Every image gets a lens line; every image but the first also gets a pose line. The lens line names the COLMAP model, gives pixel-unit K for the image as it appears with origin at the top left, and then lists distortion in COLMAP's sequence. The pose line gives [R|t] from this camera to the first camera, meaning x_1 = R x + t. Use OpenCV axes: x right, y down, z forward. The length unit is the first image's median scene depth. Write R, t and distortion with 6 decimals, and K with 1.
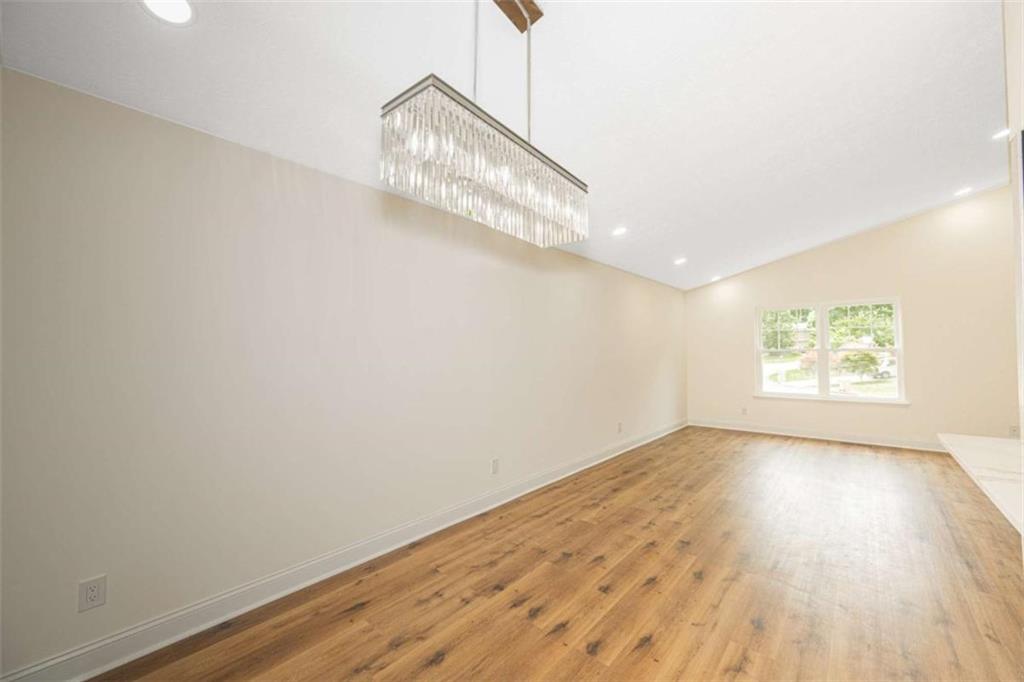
lens RADIAL K [[399.6, 0, 520.2], [0, 399.6, 343.1], [0, 0, 1]] dist [0.000016, 0.000182]
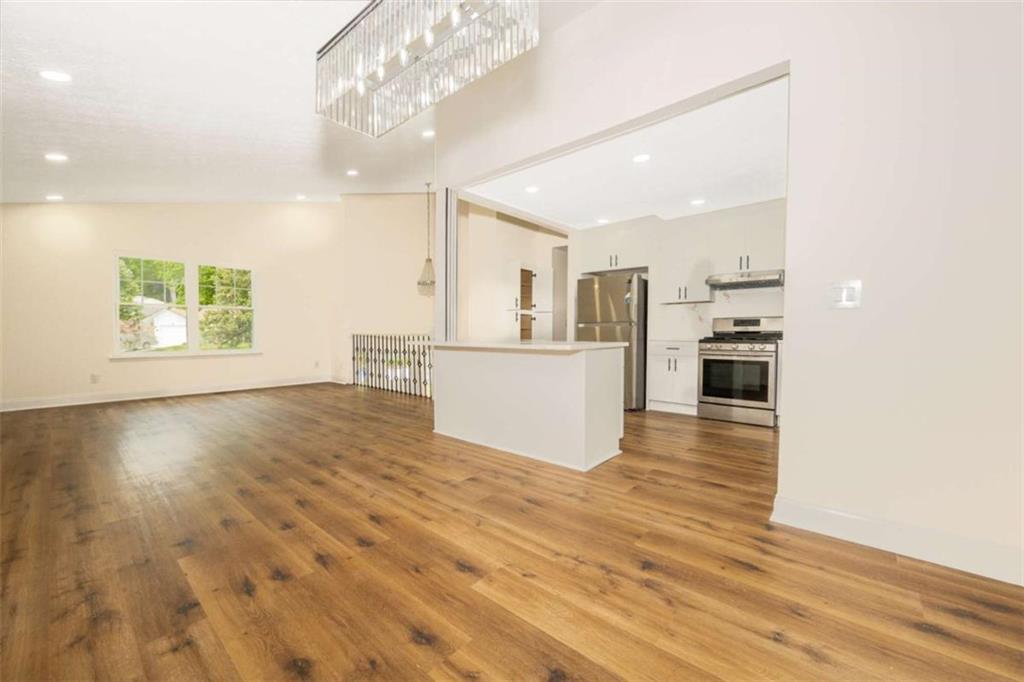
lens RADIAL K [[399.6, 0, 519.3], [0, 399.6, 341.8], [0, 0, 1]] dist [0.000016, 0.000182]
pose [[-0.010339, -0.016007, 0.999818, -0.663892], [-0.021865, 0.999636, 0.015778, 0.186597], [-0.999707, -0.021698, -0.010686, 0.510900]]
